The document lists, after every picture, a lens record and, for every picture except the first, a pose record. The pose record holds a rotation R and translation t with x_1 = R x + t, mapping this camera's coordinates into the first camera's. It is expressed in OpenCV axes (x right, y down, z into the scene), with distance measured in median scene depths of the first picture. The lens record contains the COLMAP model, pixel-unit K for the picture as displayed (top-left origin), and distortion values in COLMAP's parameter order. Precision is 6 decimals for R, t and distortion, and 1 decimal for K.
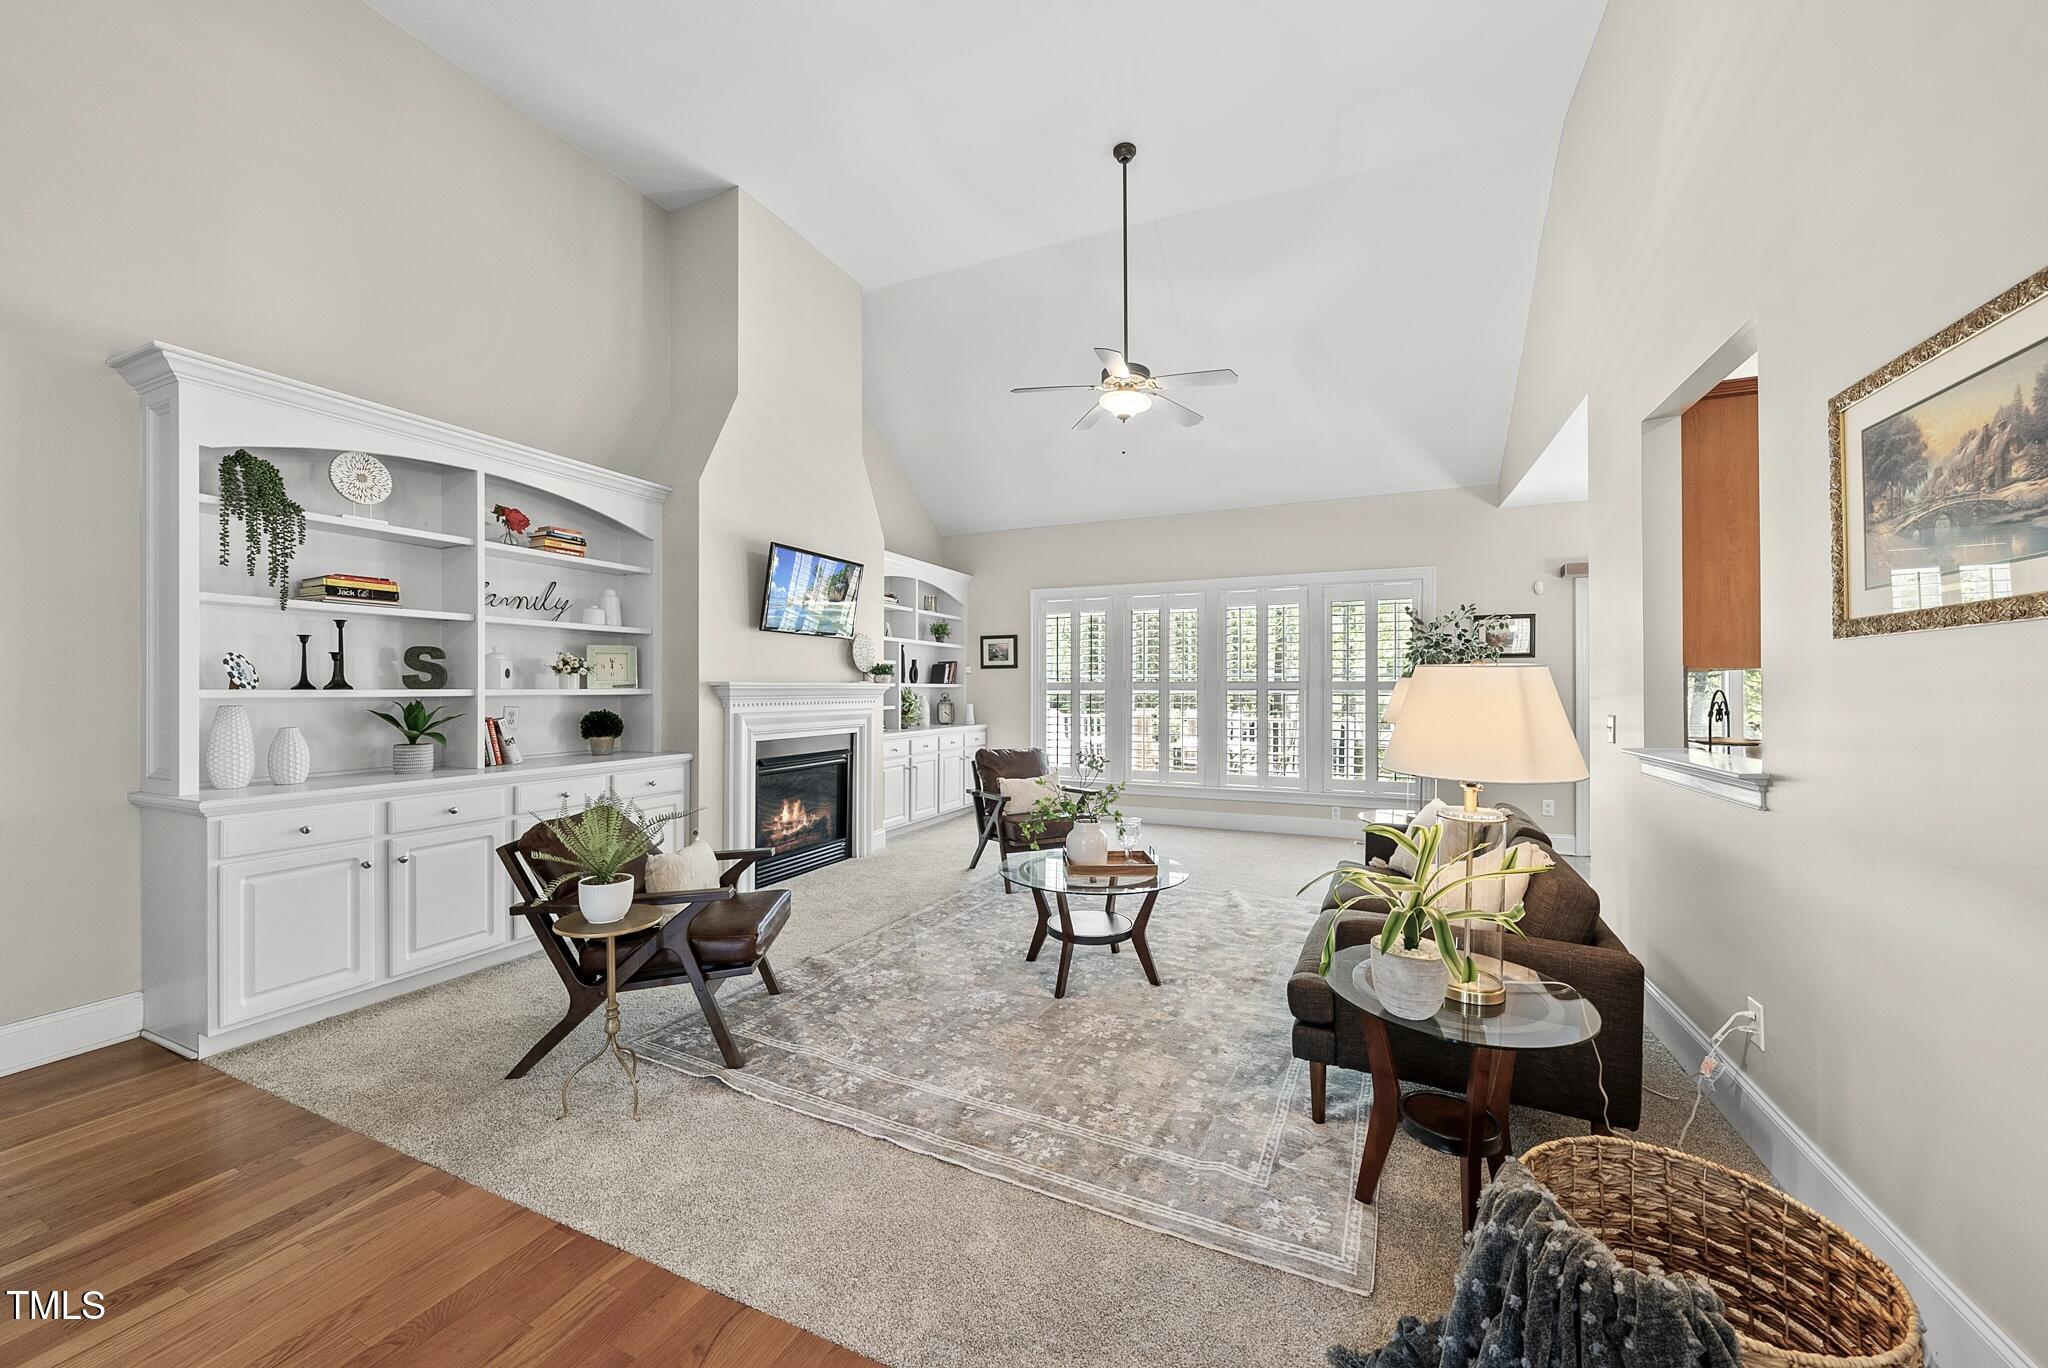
lens RADIAL K [[747.9, 0, 1025.6], [0, 747.9, 685.0], [0, 0, 1]] dist [-0.000504, -0.000082]
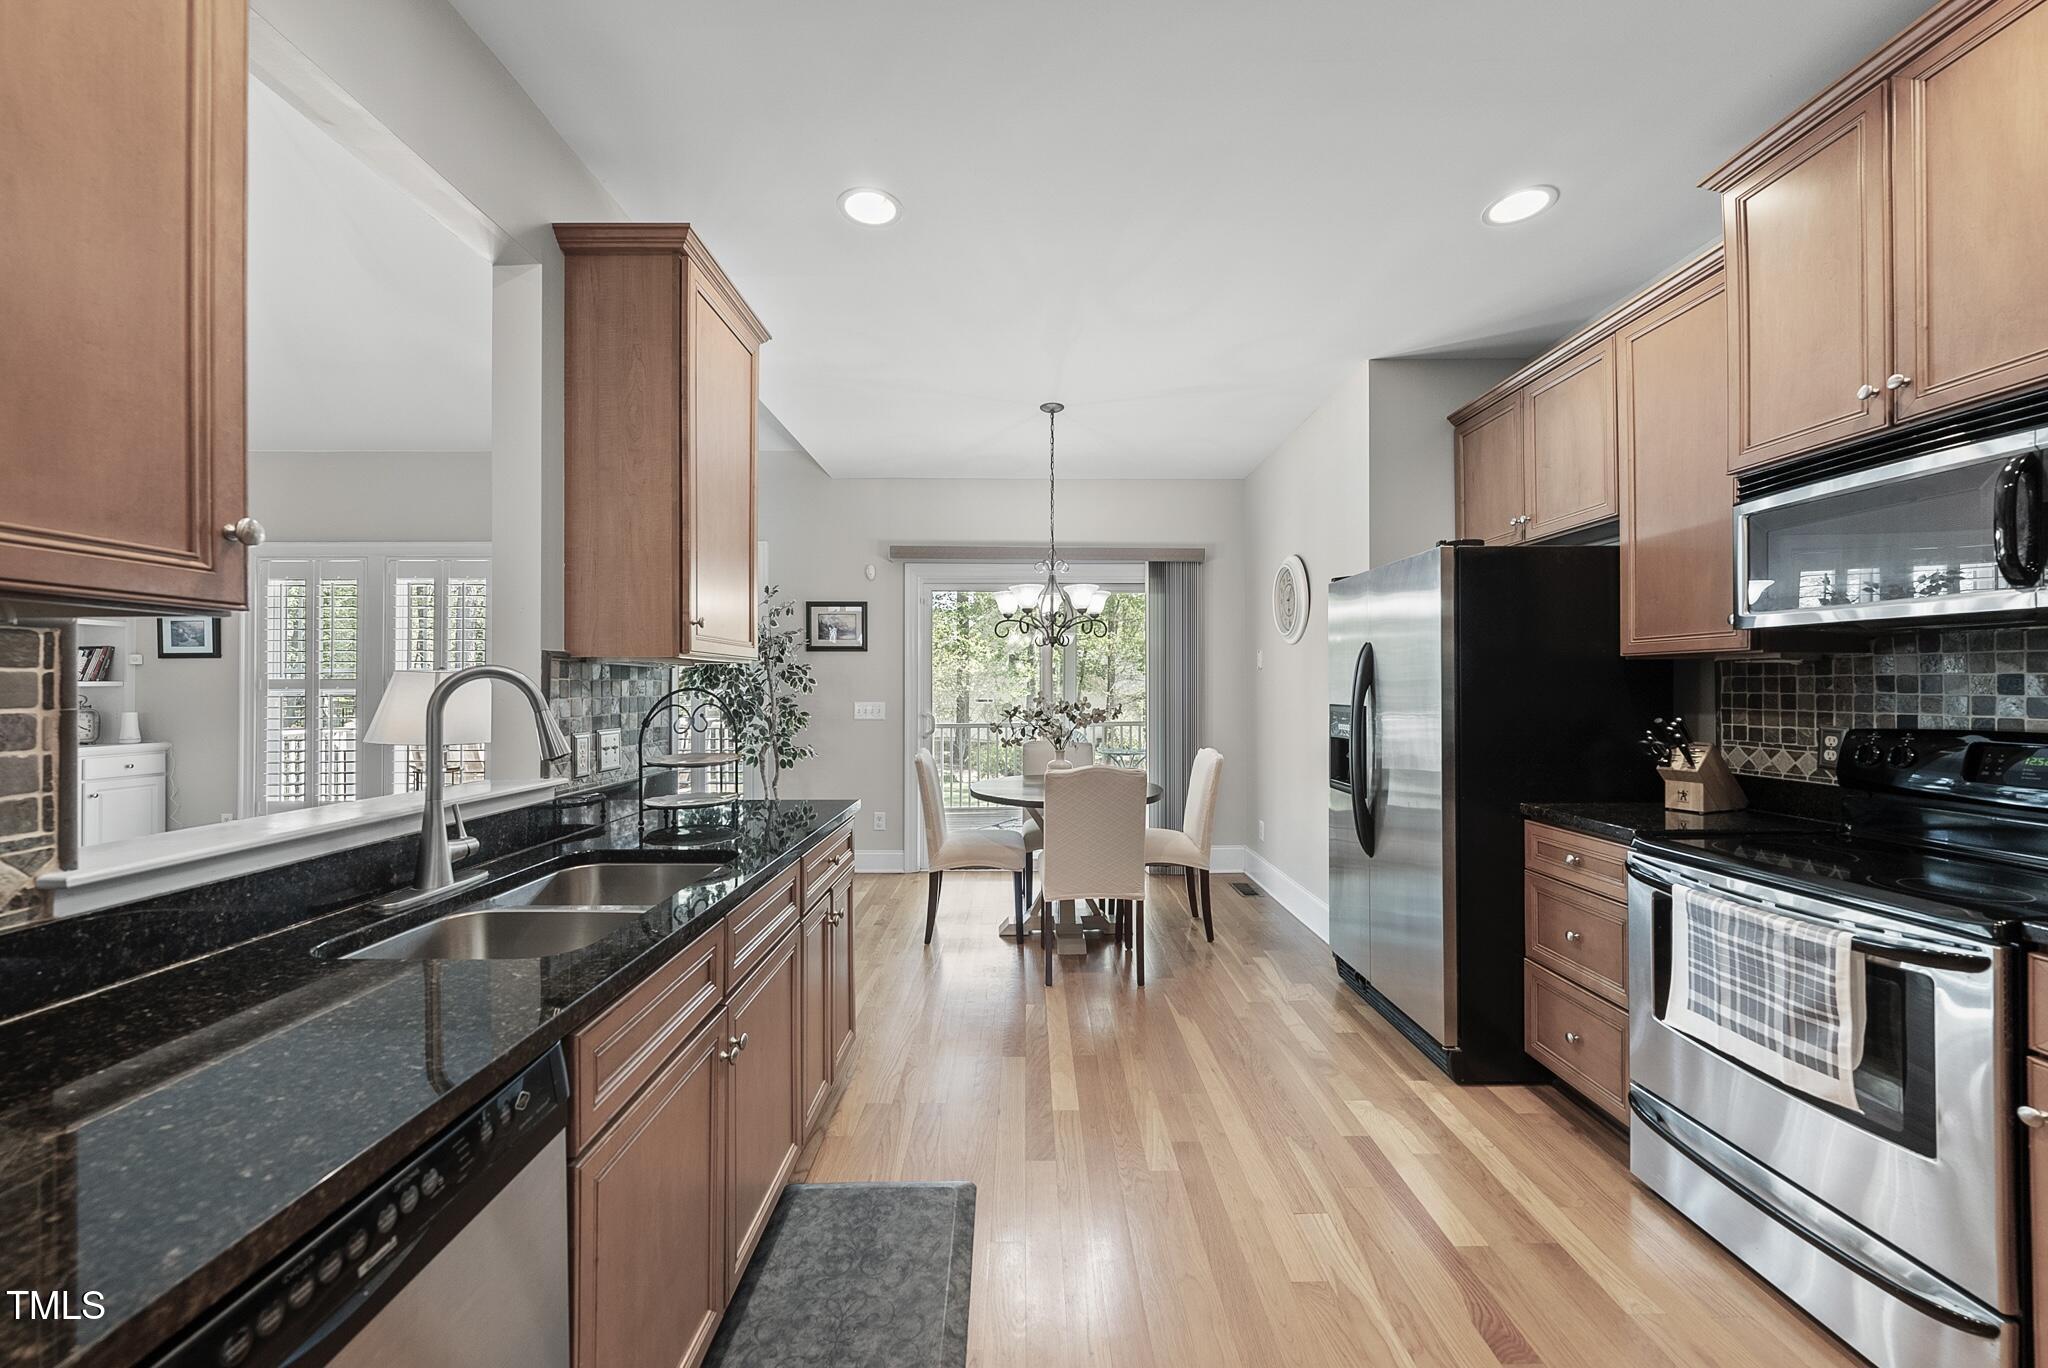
lens RADIAL K [[756.7, 0, 1027.4], [0, 756.7, 685.4], [0, 0, 1]] dist [-0.002564, 0.000553]
pose [[0.911662, -0.000994, 0.410940, 0.557261], [-0.000208, 0.999996, 0.002880, 0.000320], [-0.410941, -0.002711, 0.911658, 0.131220]]
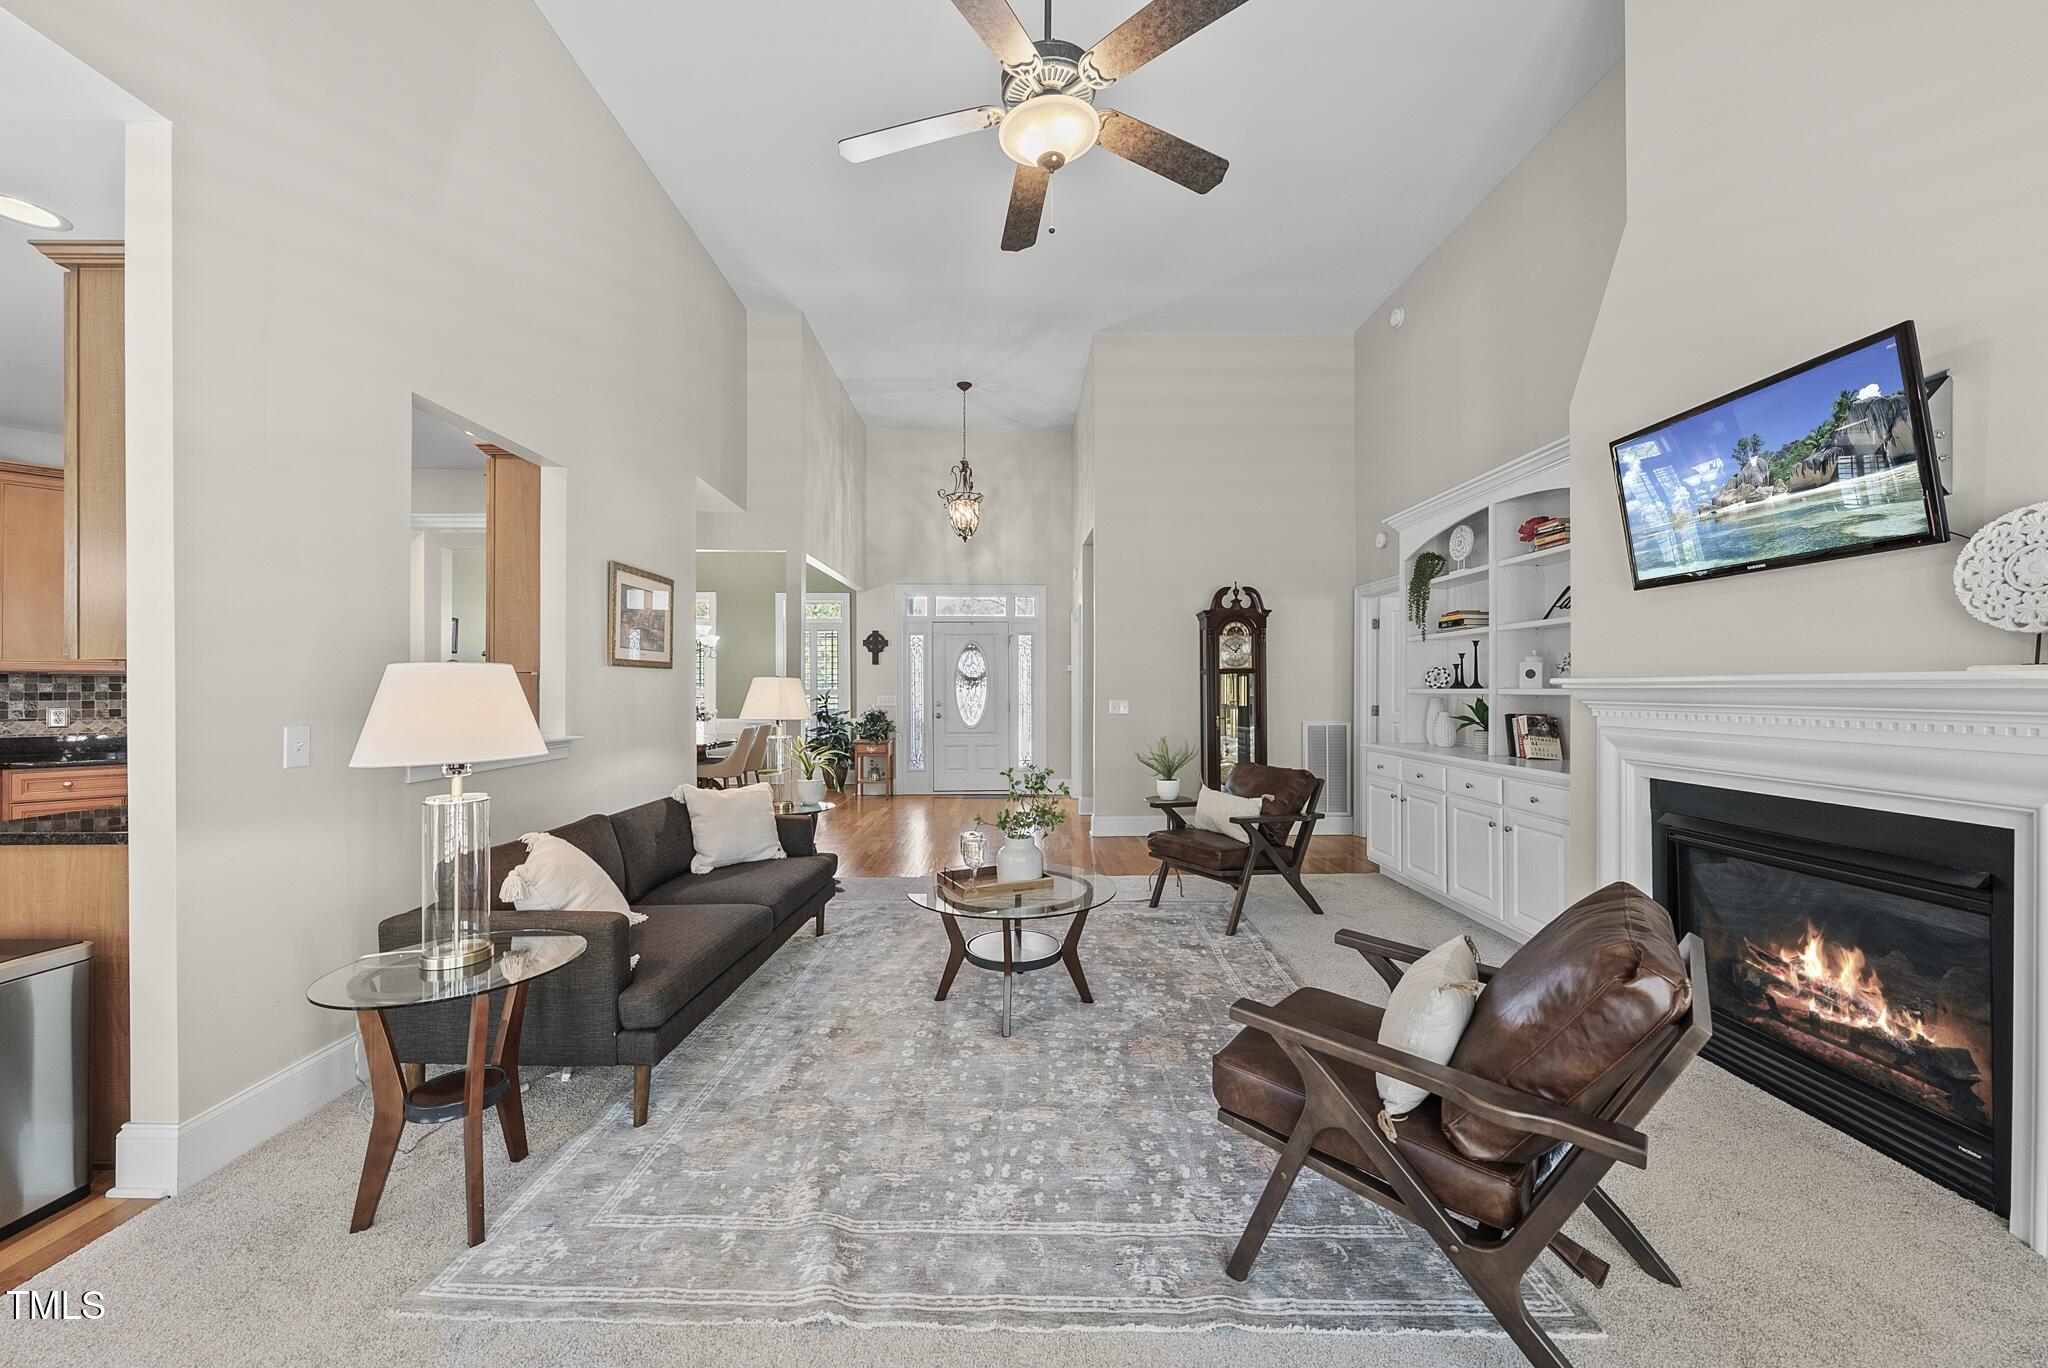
lens RADIAL K [[756.7, 0, 1027.4], [0, 756.7, 685.4], [0, 0, 1]] dist [-0.002564, 0.000553]
pose [[-0.908815, -0.000614, -0.417200, 0.301809], [0.001872, 0.999983, -0.005550, 0.004001], [0.417196, -0.005825, -0.908798, 1.213748]]
